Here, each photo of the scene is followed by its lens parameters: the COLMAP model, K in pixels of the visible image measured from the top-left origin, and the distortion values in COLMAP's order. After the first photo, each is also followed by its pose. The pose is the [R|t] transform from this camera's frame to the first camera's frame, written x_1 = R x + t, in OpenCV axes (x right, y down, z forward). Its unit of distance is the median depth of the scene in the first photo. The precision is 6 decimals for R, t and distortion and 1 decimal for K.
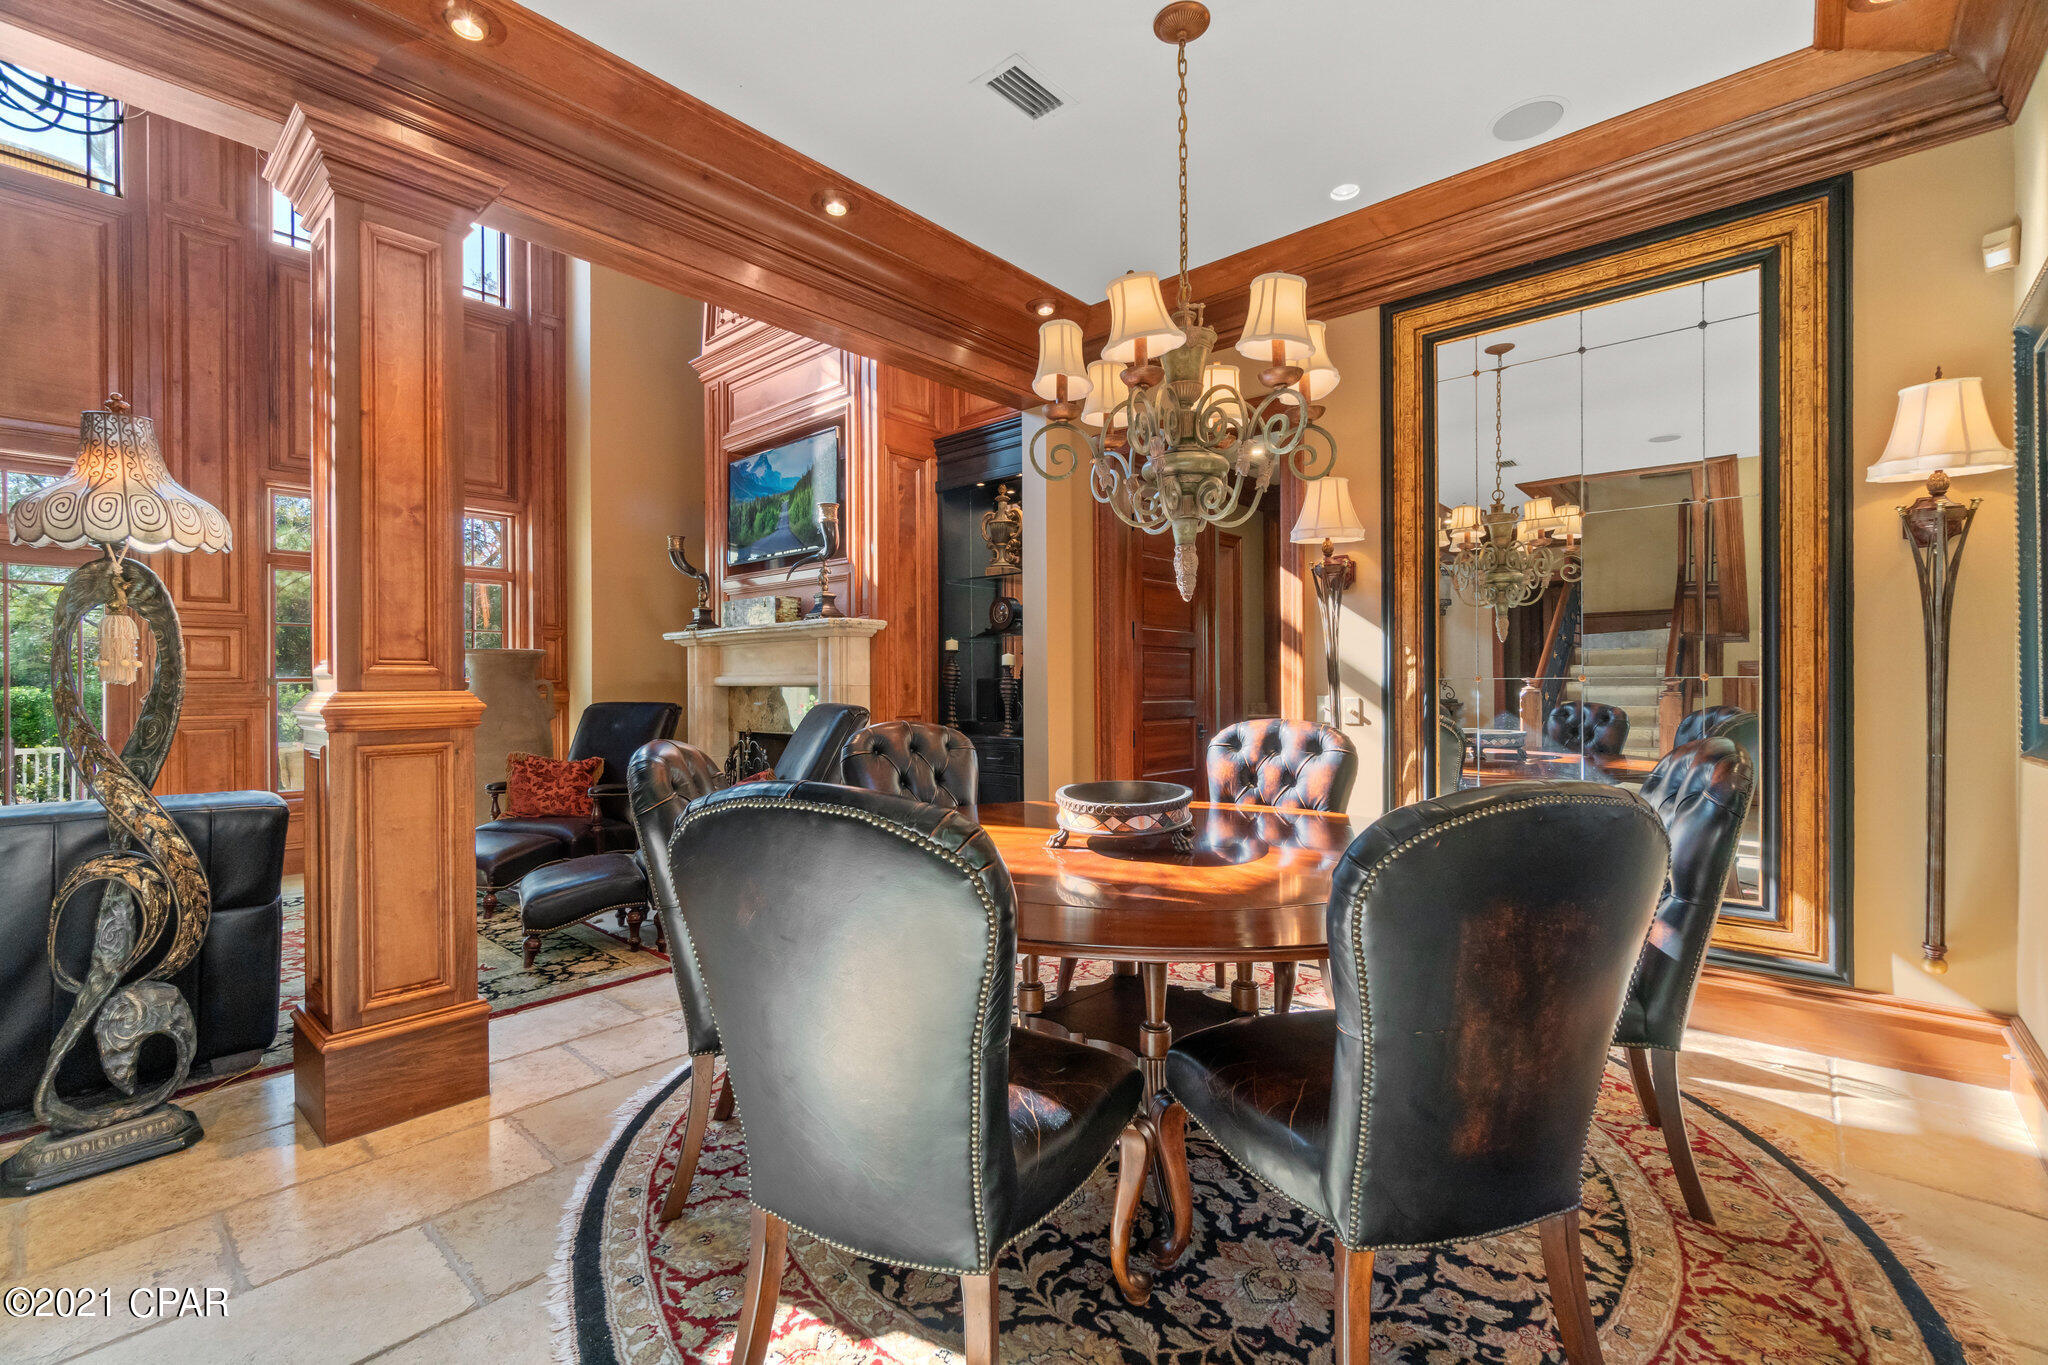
lens RADIAL K [[883.6, 0, 1024.3], [0, 883.6, 687.0], [0, 0, 1]] dist [0.000890, -0.000837]
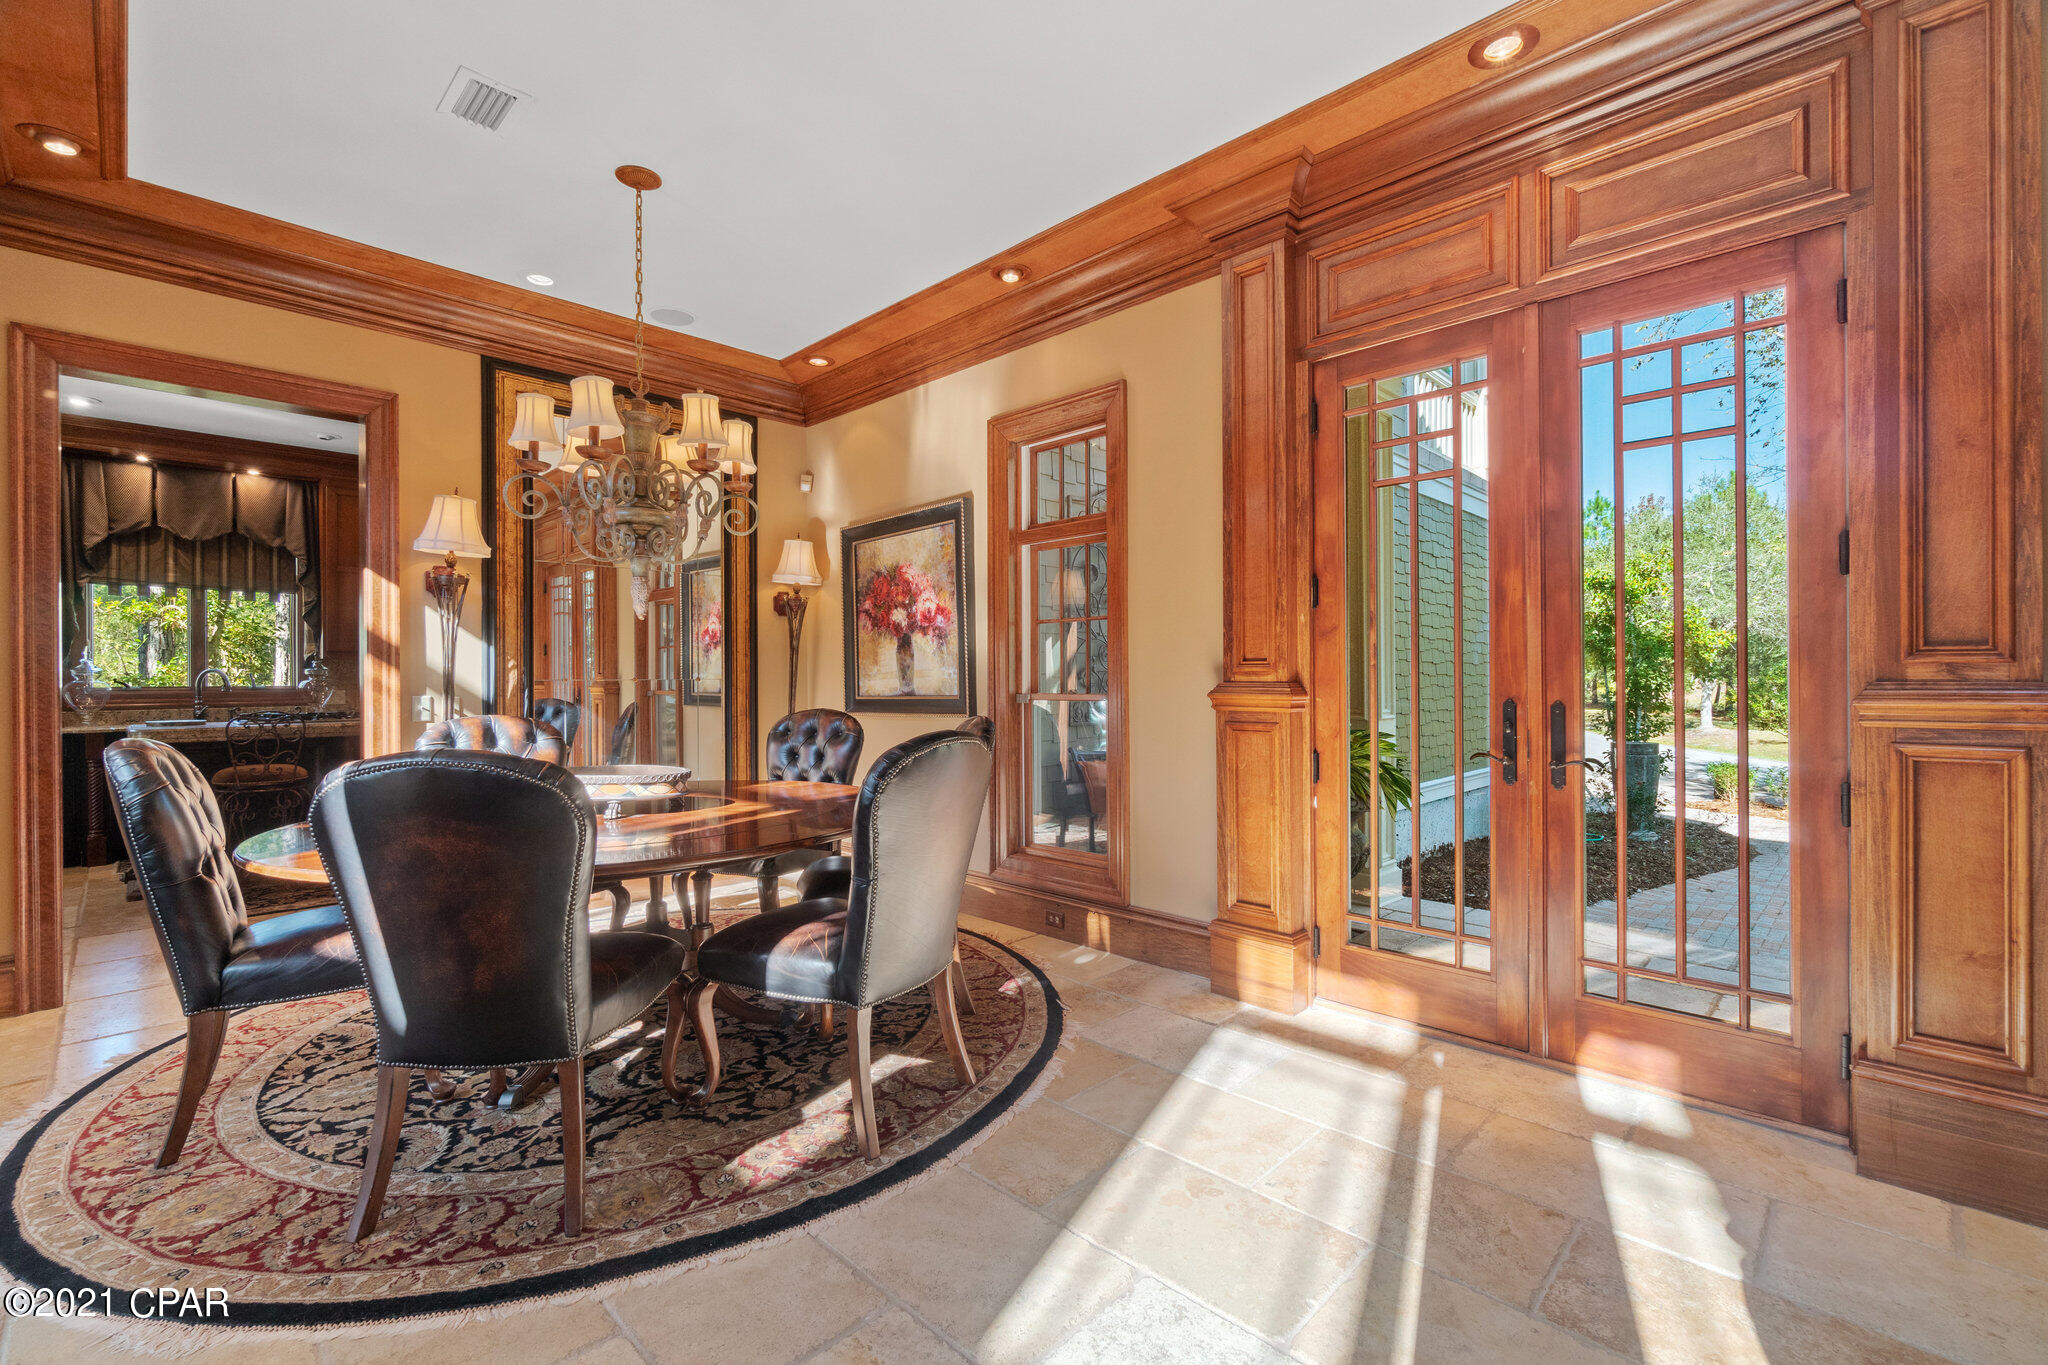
lens RADIAL K [[883.6, 0, 1036.0], [0, 883.6, 680.3], [0, 0, 1]] dist [0.000890, -0.000837]
pose [[0.045016, 0.002472, 0.998983, -1.055797], [0.012883, 0.999912, -0.003055, 0.005636], [-0.998903, 0.013007, 0.044980, 0.348005]]
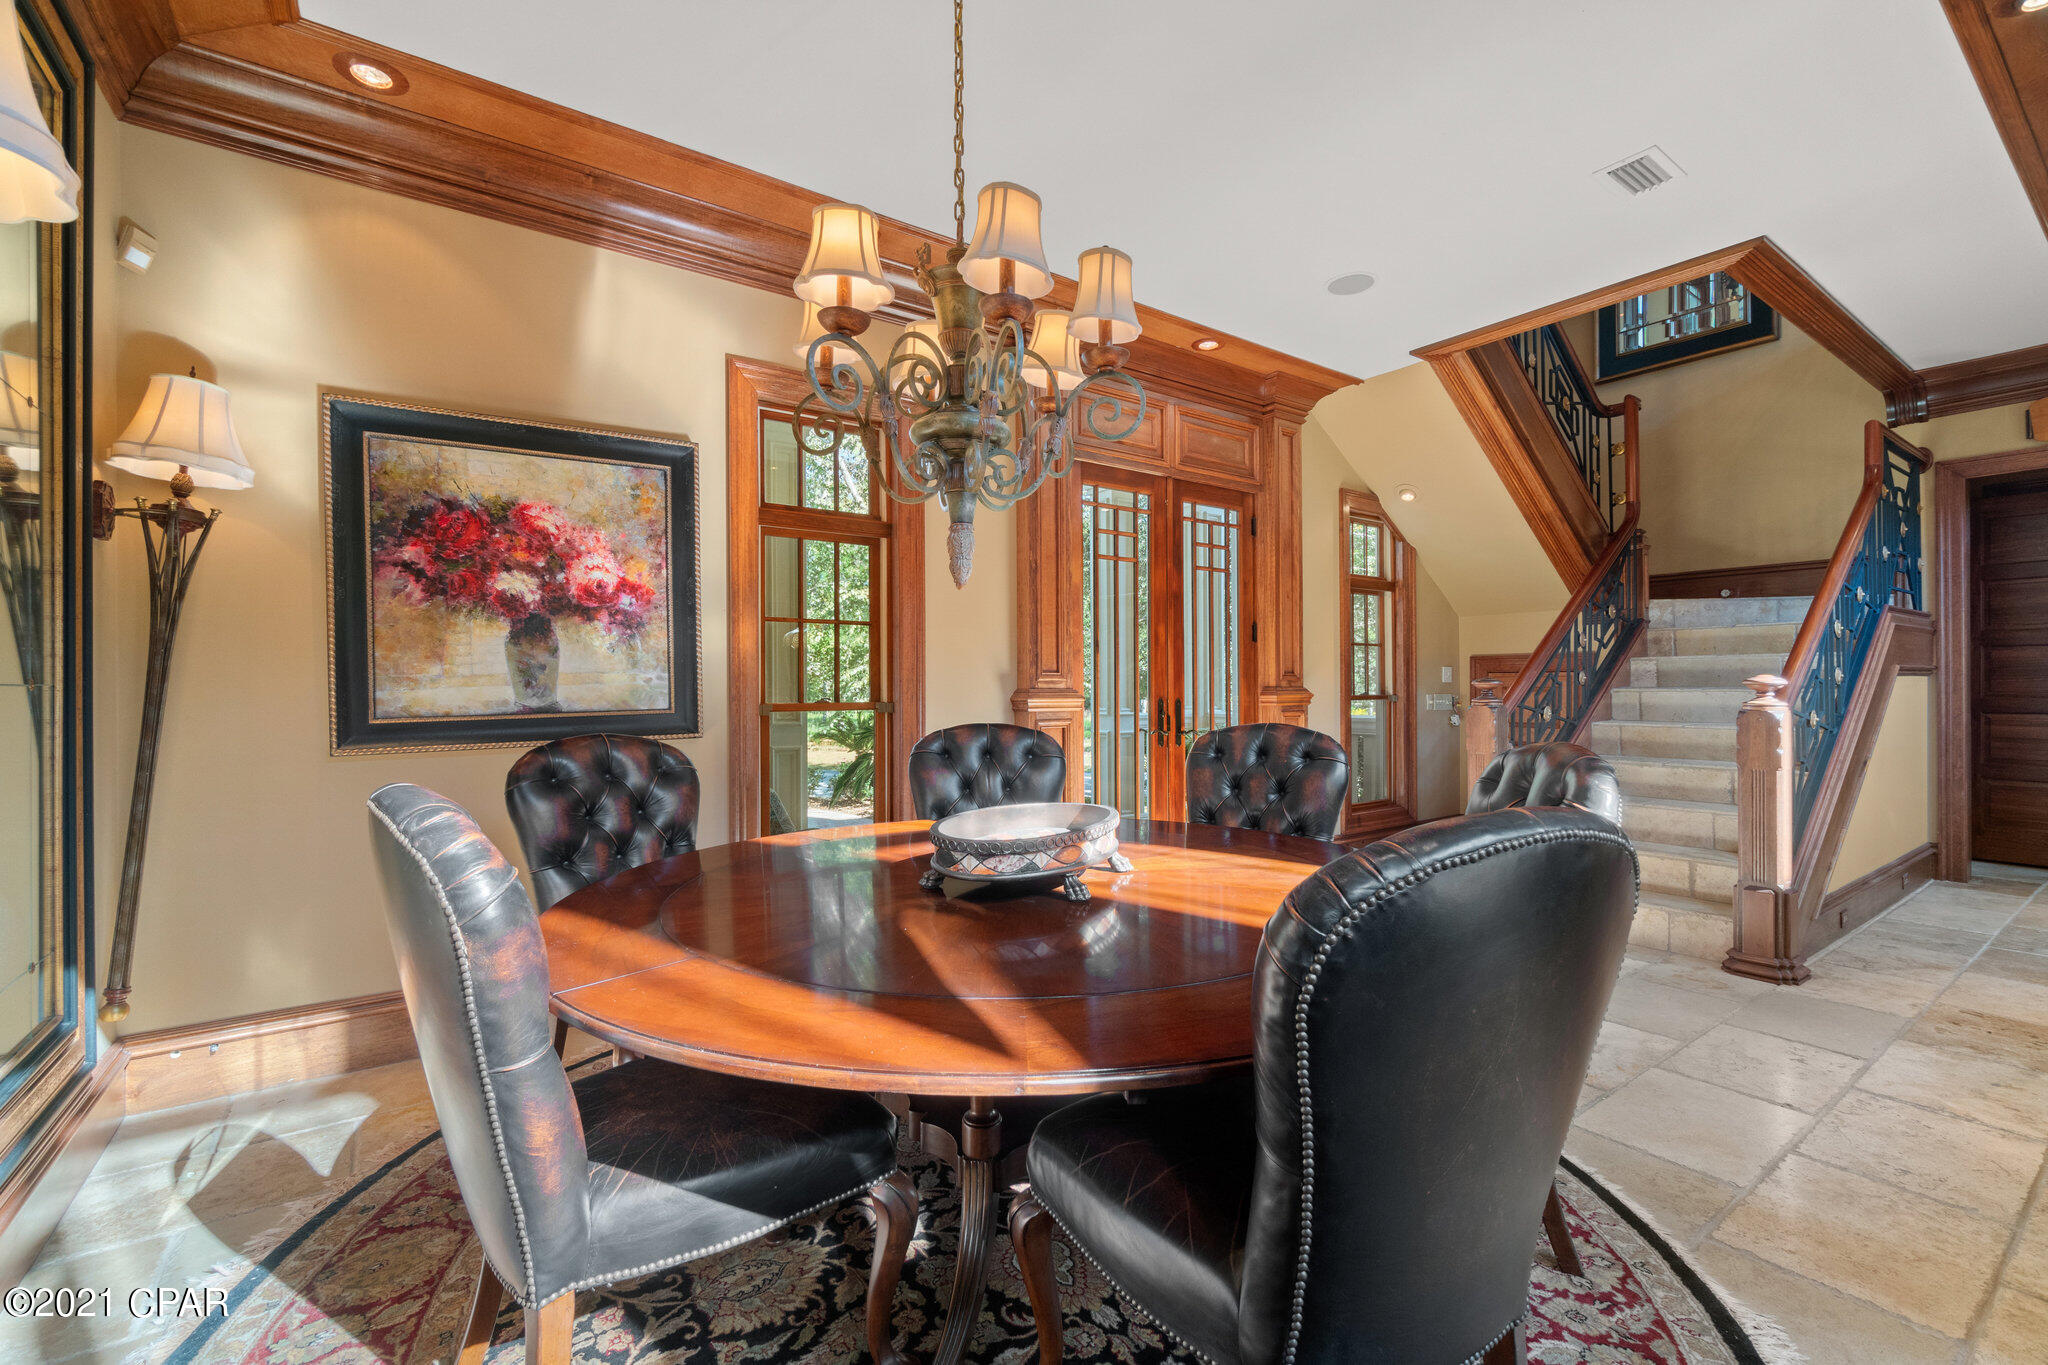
lens RADIAL K [[883.6, 0, 1017.8], [0, 883.6, 682.1], [0, 0, 1]] dist [0.000890, -0.000837]
pose [[-0.973717, 0.008733, 0.227592, -0.062287], [0.009647, 0.999949, 0.002903, -0.009221], [-0.227555, 0.005022, -0.973752, 1.752168]]
